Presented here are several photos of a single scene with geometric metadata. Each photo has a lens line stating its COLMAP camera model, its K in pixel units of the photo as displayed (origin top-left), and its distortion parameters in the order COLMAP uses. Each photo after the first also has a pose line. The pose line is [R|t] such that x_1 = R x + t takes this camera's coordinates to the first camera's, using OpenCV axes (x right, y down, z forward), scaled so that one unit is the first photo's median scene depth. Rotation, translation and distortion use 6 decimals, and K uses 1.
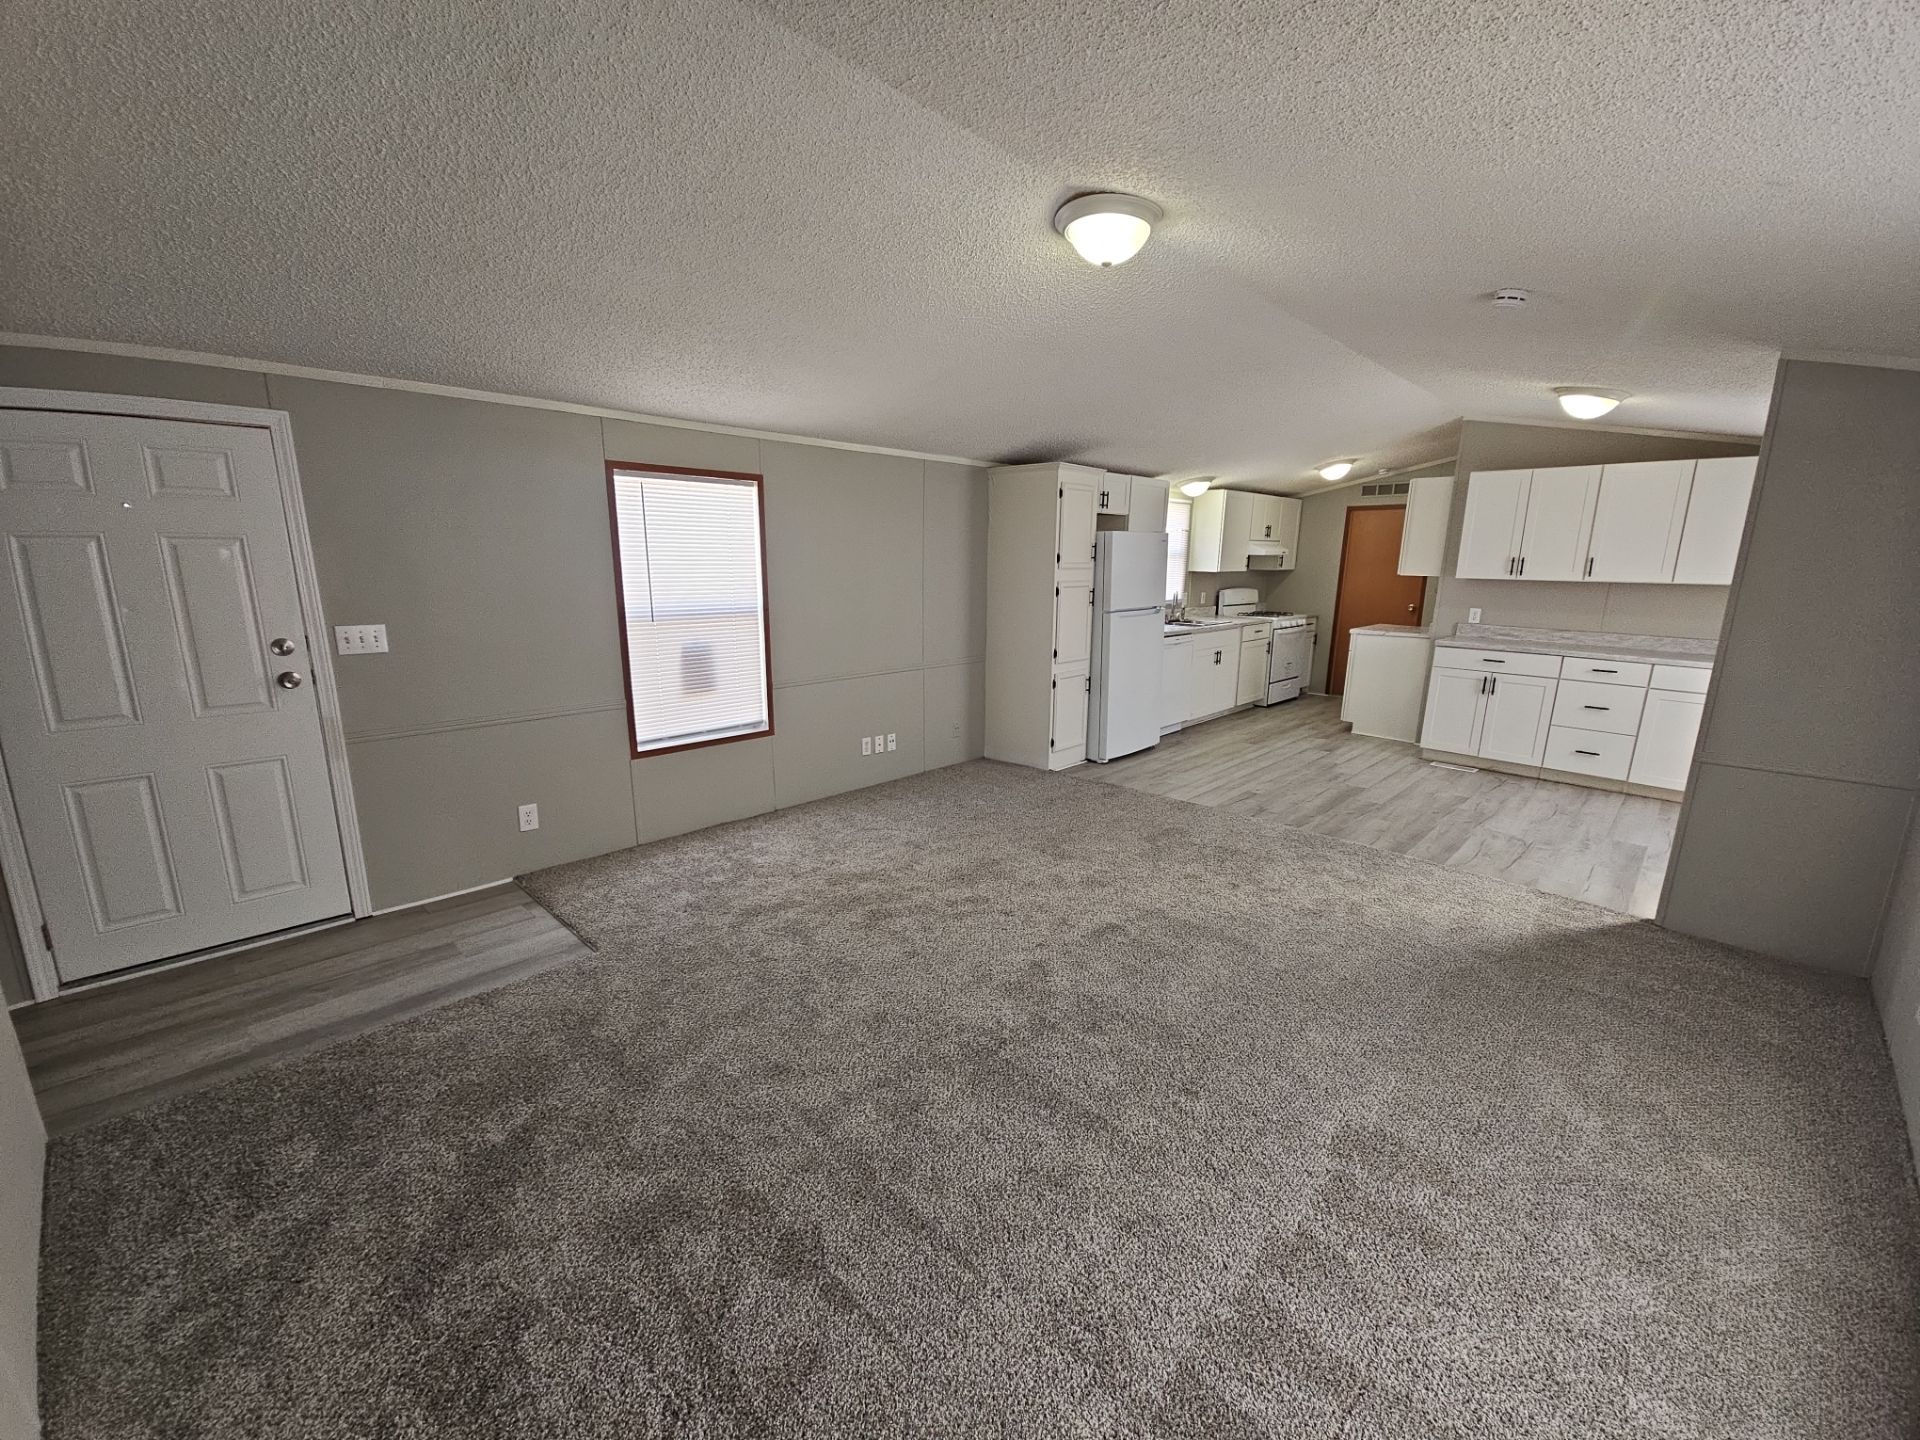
lens RADIAL K [[774.4, 0, 967.1], [0, 774.4, 735.9], [0, 0, 1]] dist [0.001562, -0.001499]
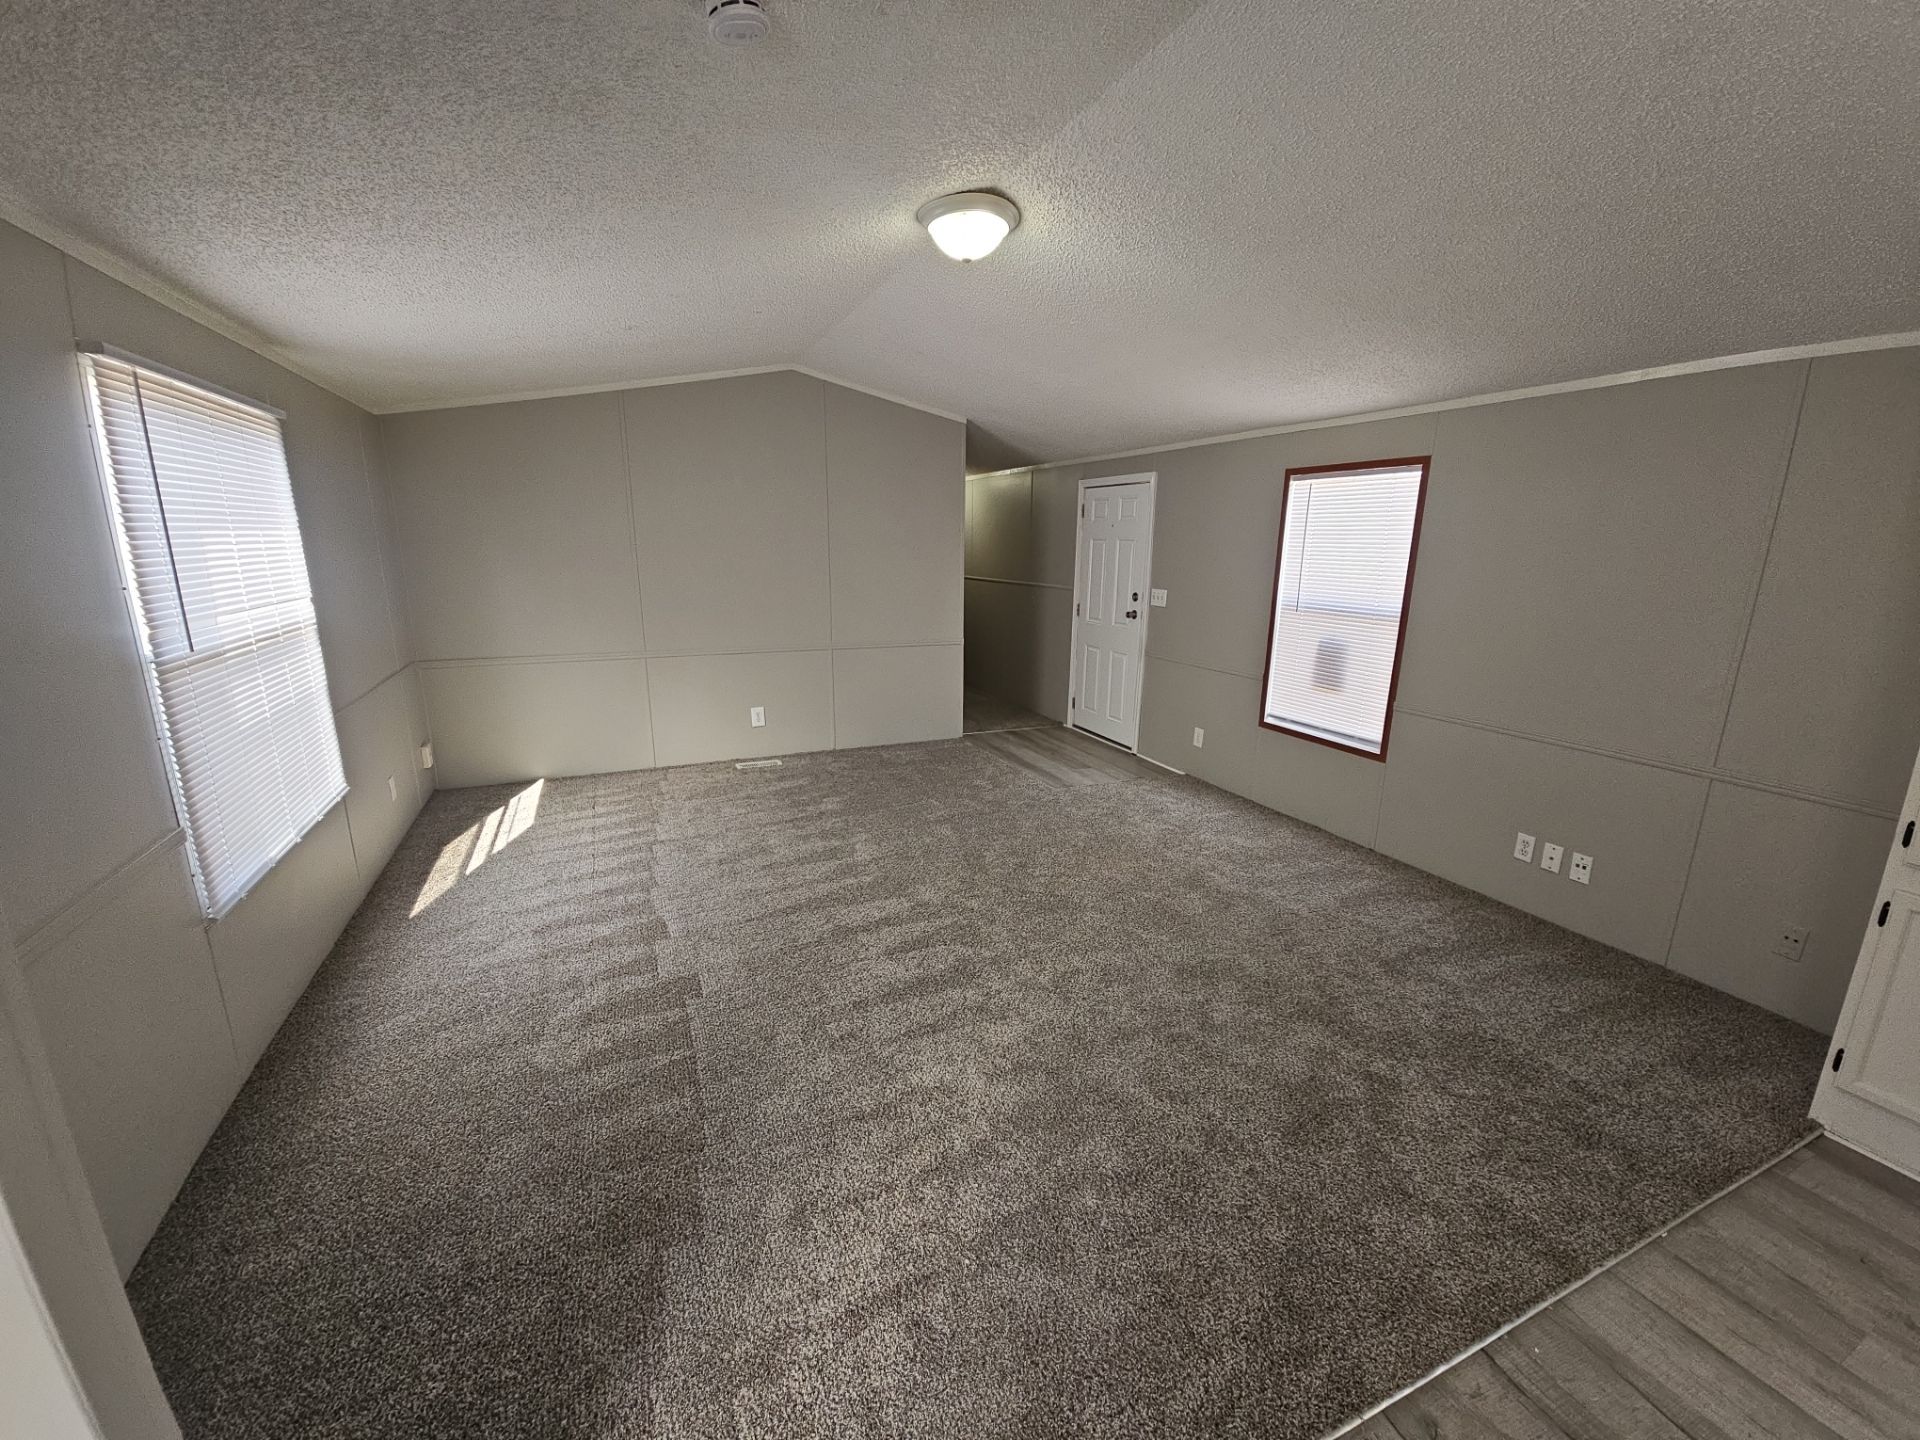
lens RADIAL K [[781.2, 0, 968.2], [0, 781.2, 734.9], [0, 0, 1]] dist [-0.001400, -0.000395]
pose [[-0.363640, 0.206043, -0.908467, 0.593881], [-0.232245, 0.924384, 0.302615, -0.157755], [0.902124, 0.321030, -0.288291, 0.709818]]
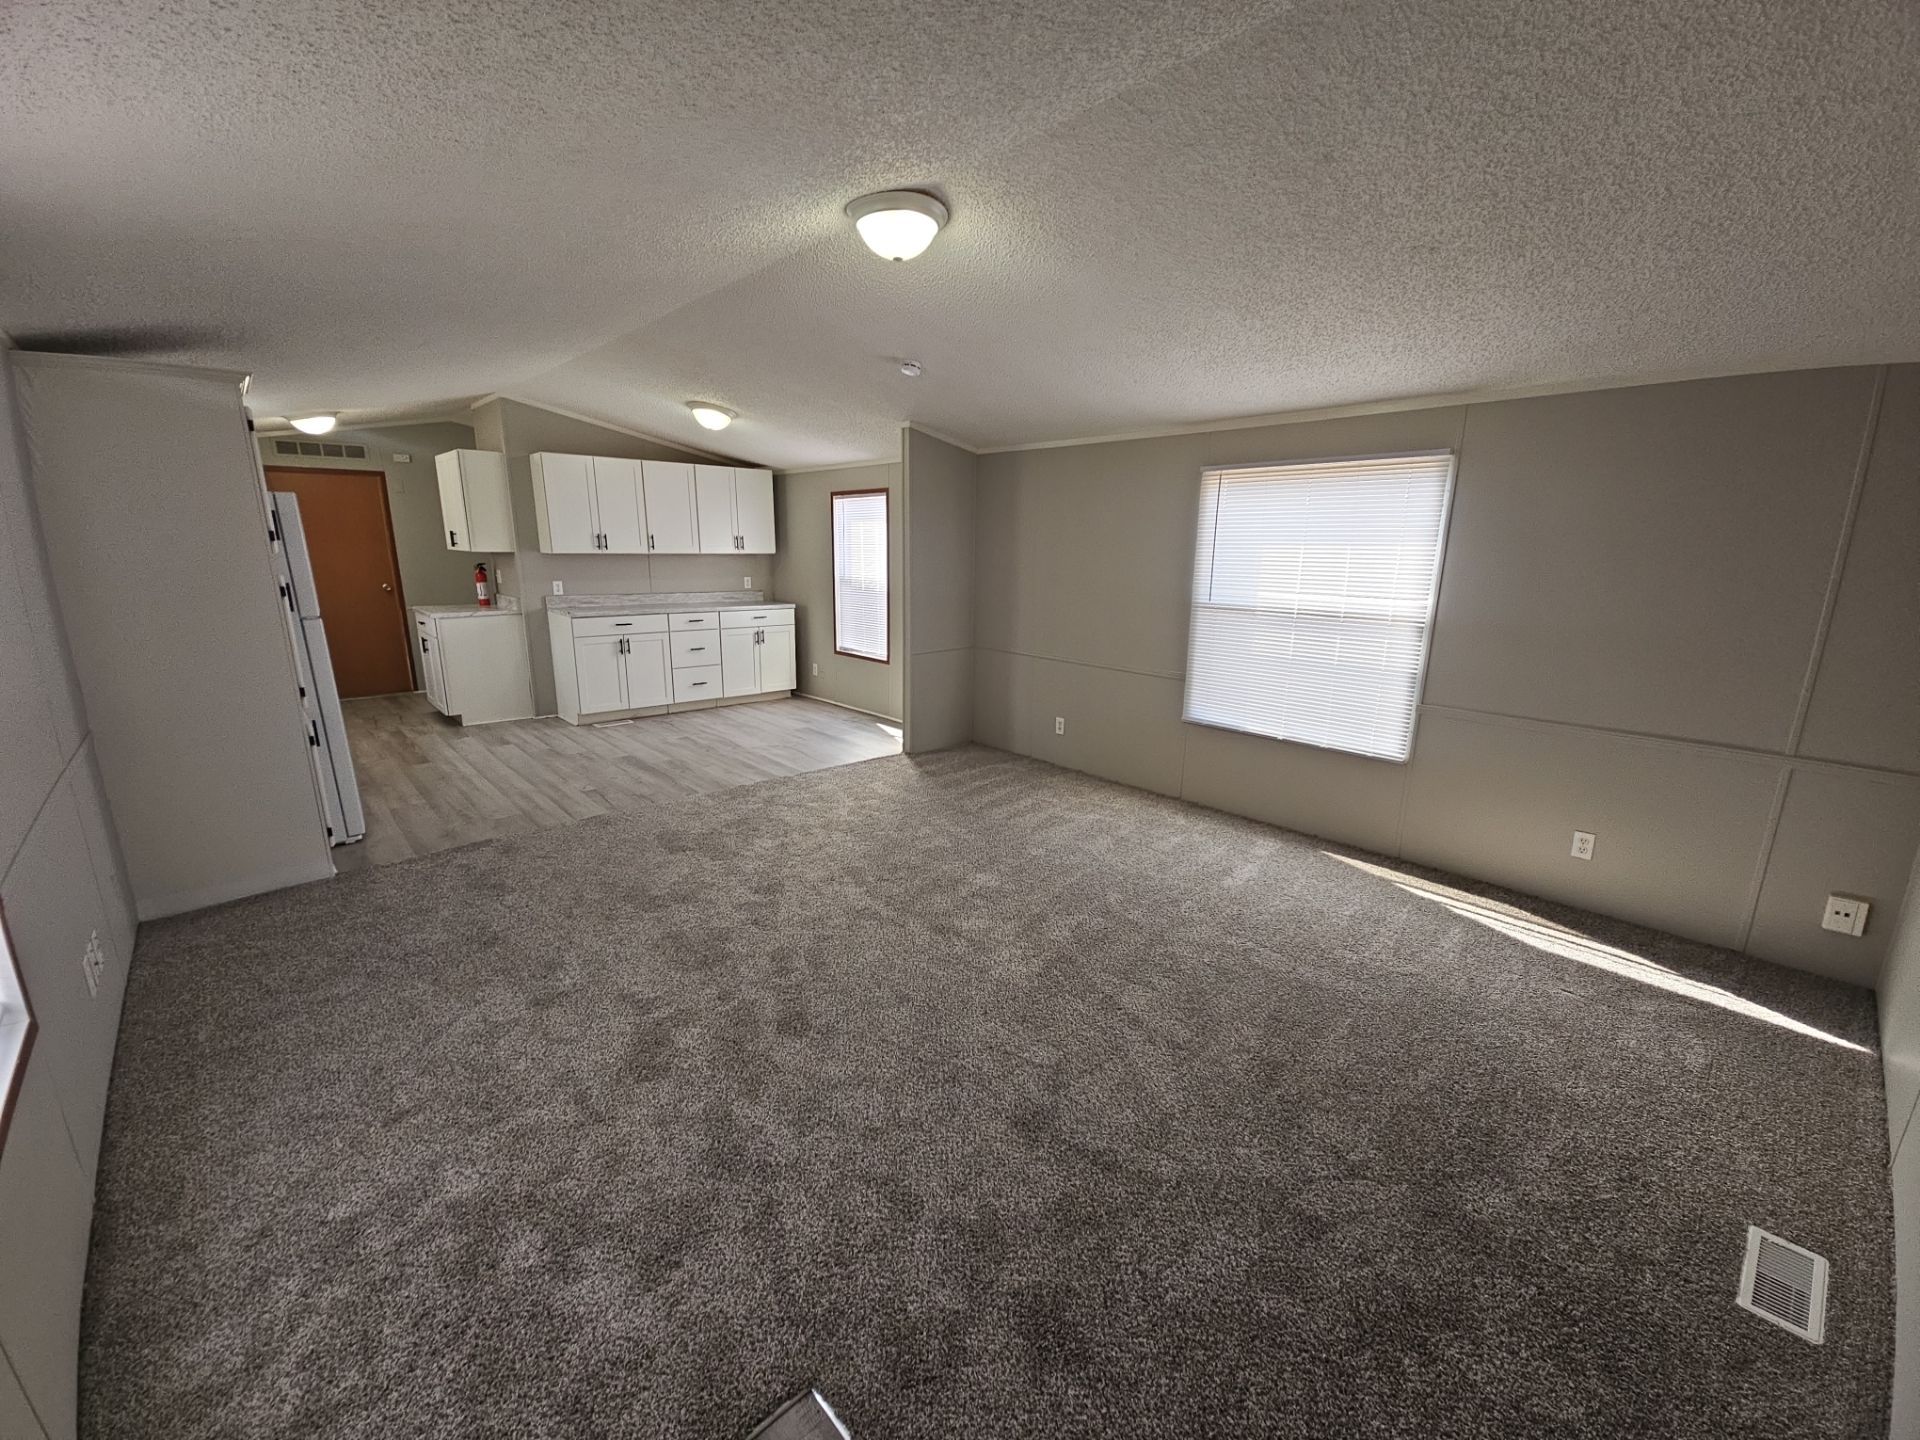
lens RADIAL K [[774.4, 0, 960.9], [0, 774.4, 731.0], [0, 0, 1]] dist [0.001562, -0.001499]
pose [[0.055610, -0.244438, 0.968069, -0.464396], [0.214739, 0.949808, 0.227491, -0.104977], [-0.975087, 0.195232, 0.105309, 0.438542]]
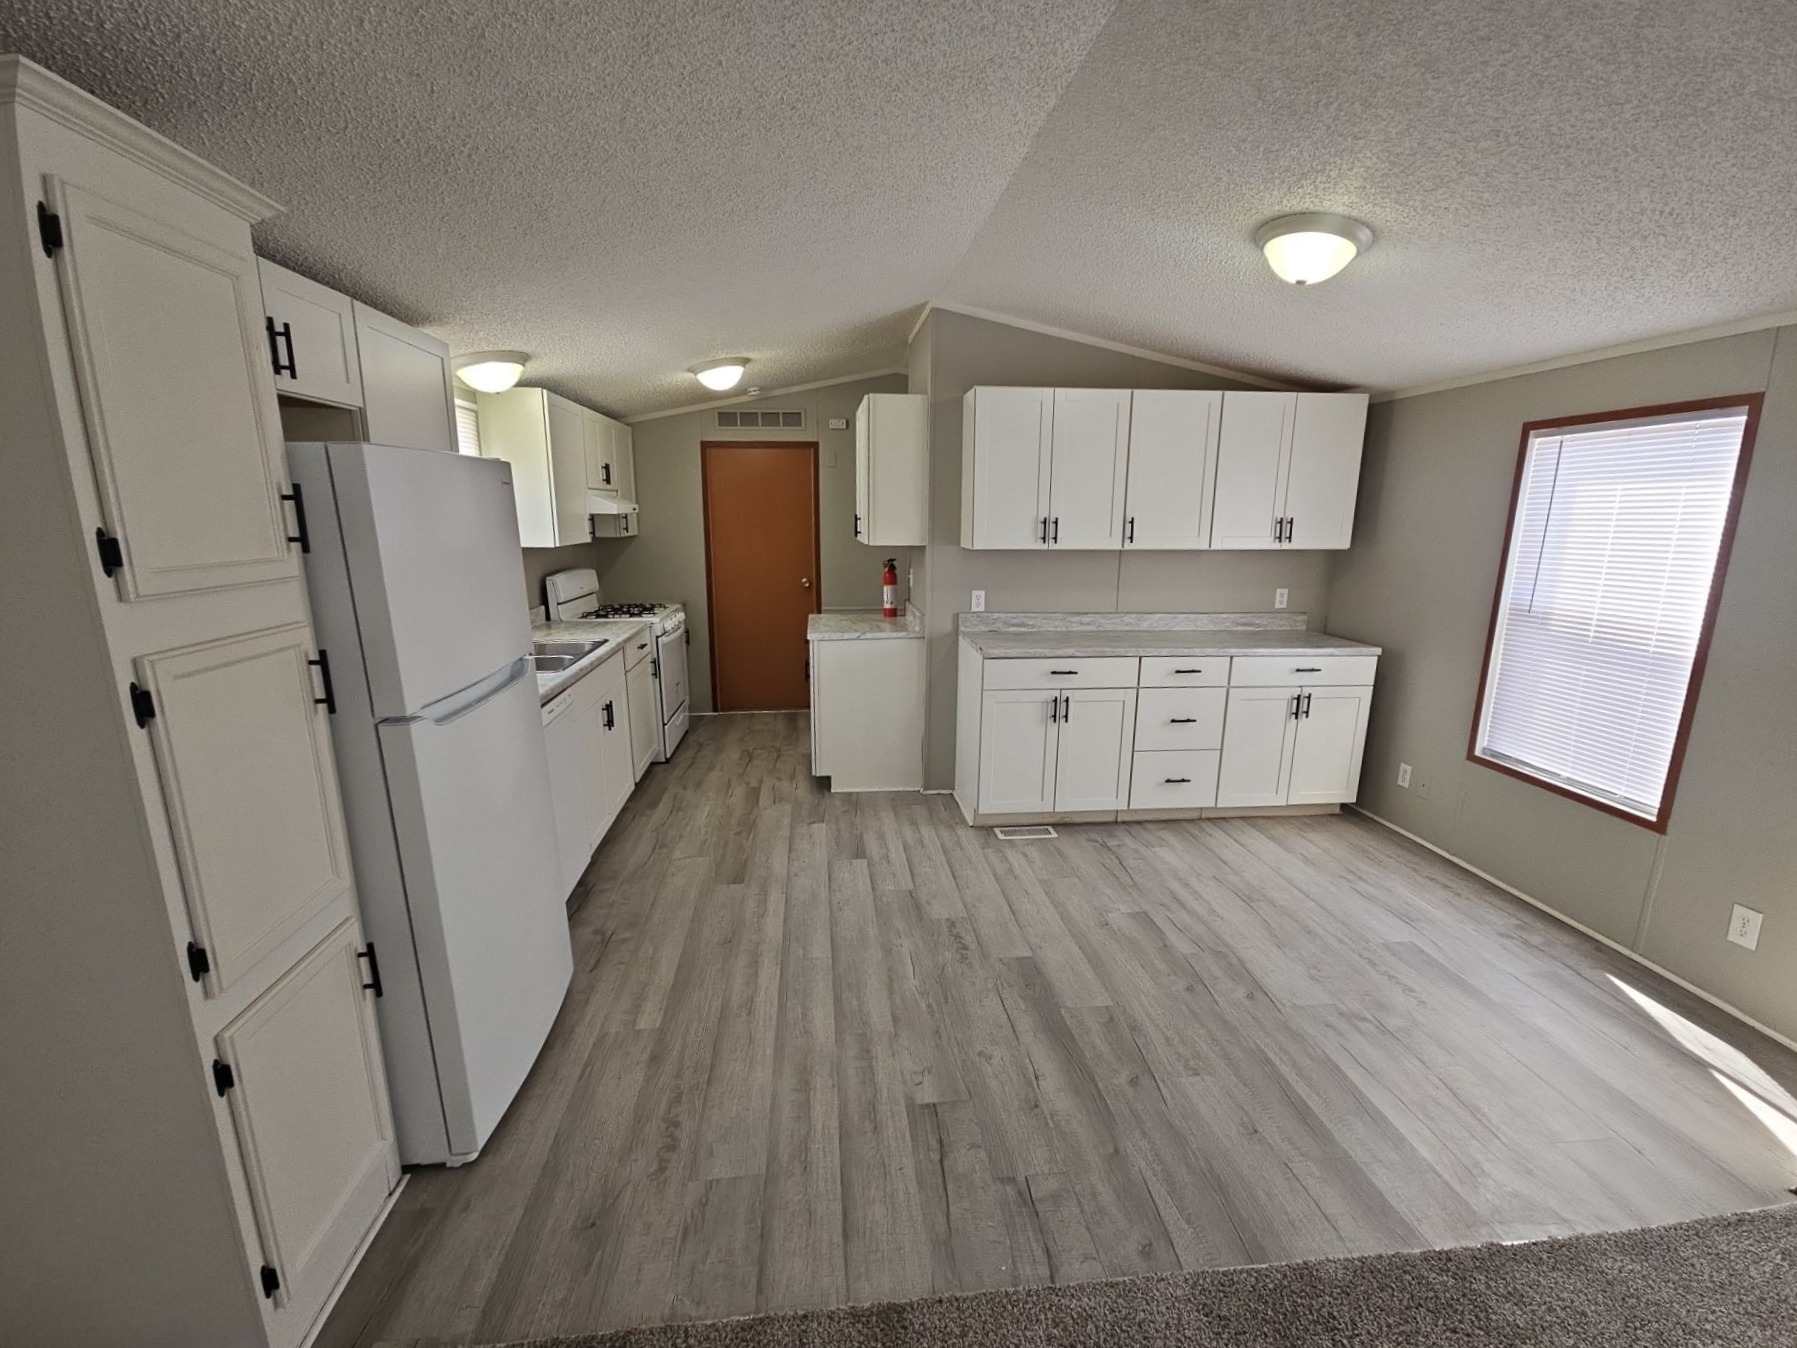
lens RADIAL K [[774.7, 0, 896.1], [0, 774.7, 682.8], [0, 0, 1]] dist [-0.000646, -0.001346]
pose [[0.643416, -0.171428, 0.746075, 0.090824], [0.176399, 0.981577, 0.073413, -0.169709], [-0.744916, 0.084372, 0.661802, 0.694492]]
